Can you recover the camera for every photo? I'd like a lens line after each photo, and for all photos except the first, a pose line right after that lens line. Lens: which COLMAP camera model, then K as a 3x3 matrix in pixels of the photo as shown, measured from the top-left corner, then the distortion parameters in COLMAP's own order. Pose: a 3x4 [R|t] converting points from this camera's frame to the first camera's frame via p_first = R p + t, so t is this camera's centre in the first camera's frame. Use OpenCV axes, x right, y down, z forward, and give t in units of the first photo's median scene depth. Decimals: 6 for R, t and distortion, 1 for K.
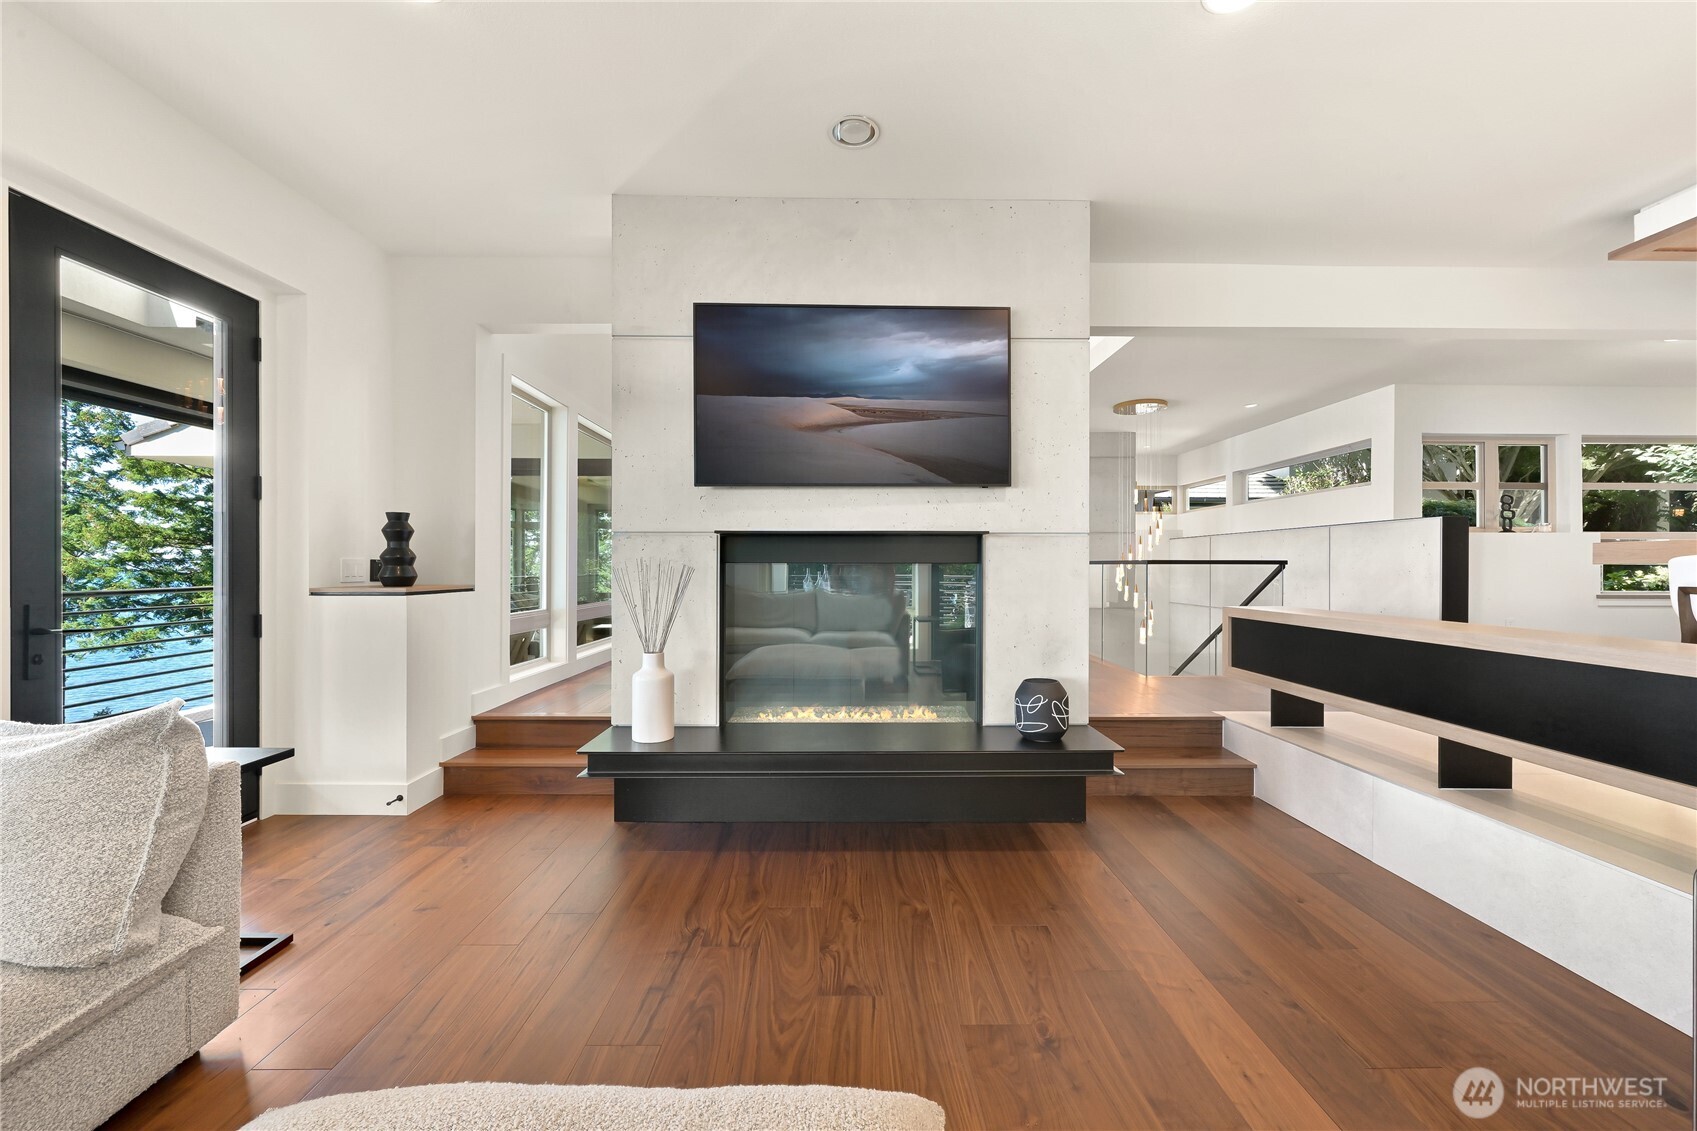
lens RADIAL K [[663.0, 0, 851.6], [0, 663.0, 566.8], [0, 0, 1]] dist [-0.001074, -0.000128]
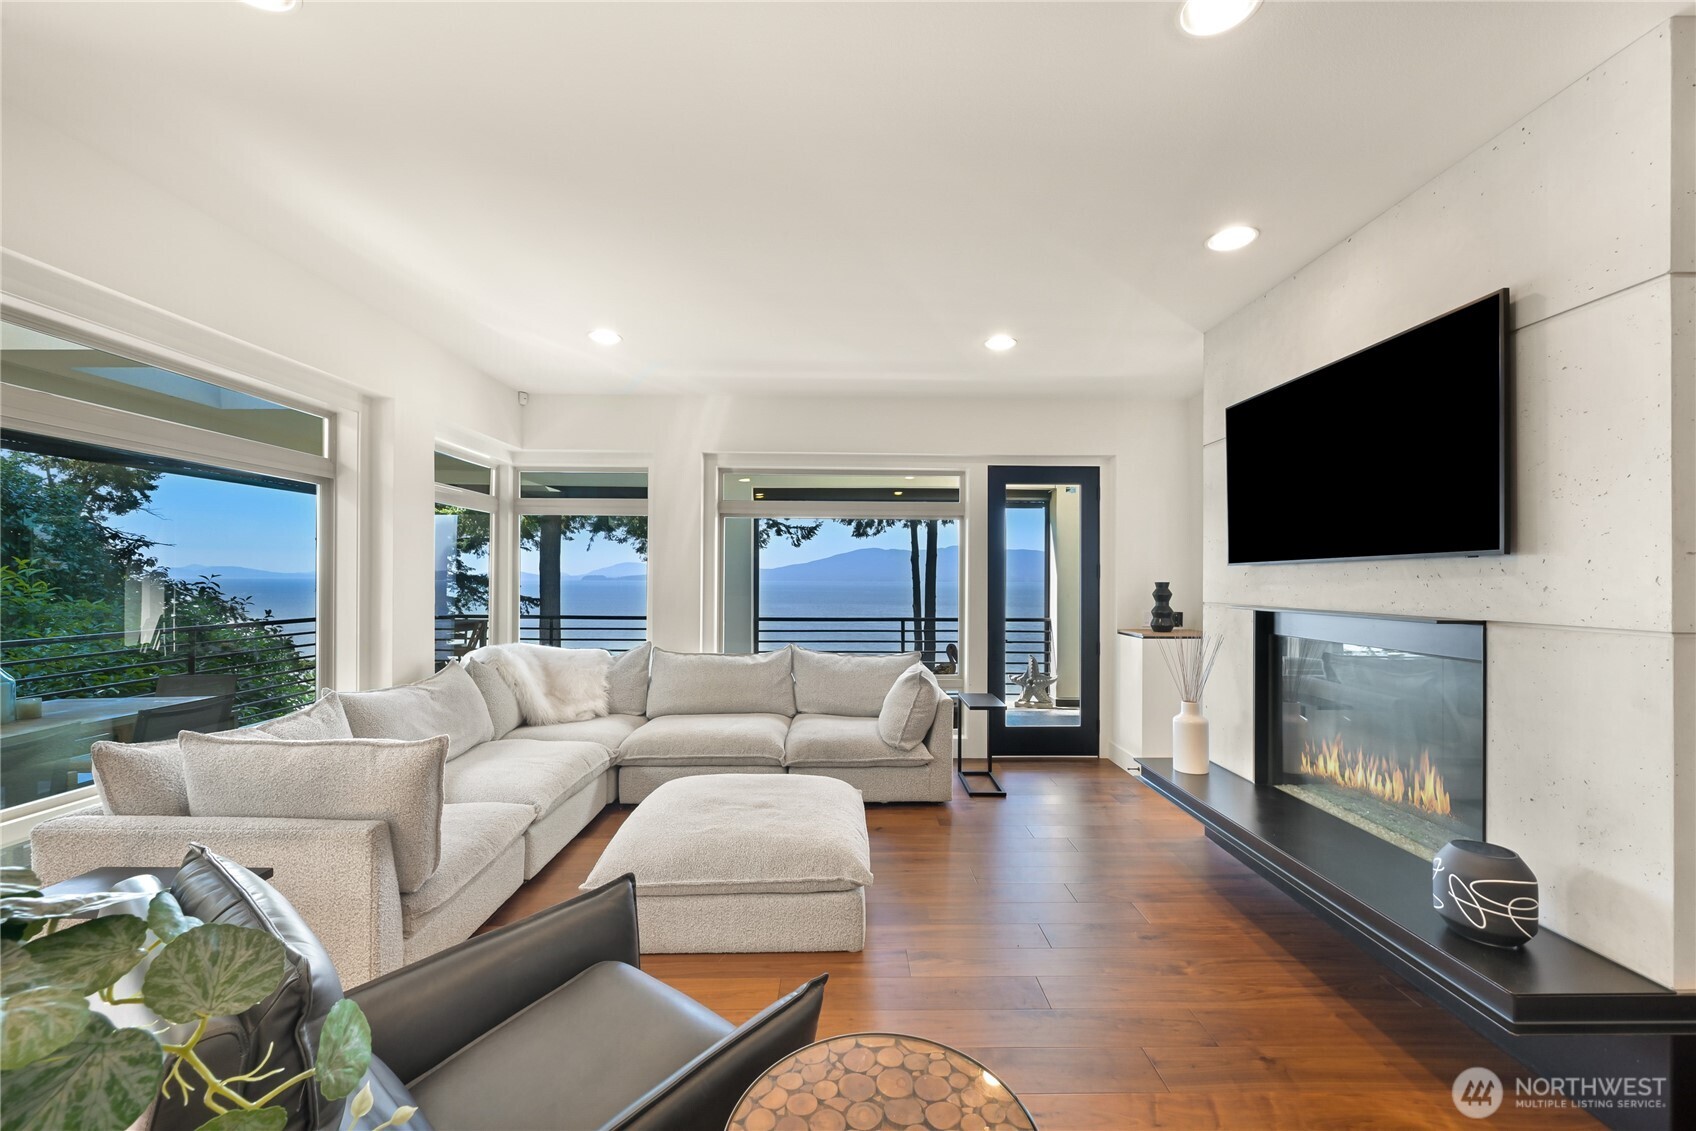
lens RADIAL K [[669.0, 0, 854.9], [0, 669.0, 582.0], [0, 0, 1]] dist [0.000232, -0.000064]
pose [[-0.000812, 0.002595, -0.999996, 0.909944], [-0.008973, 0.999956, 0.002602, -0.088354], [0.999959, 0.008975, -0.000789, 0.341407]]
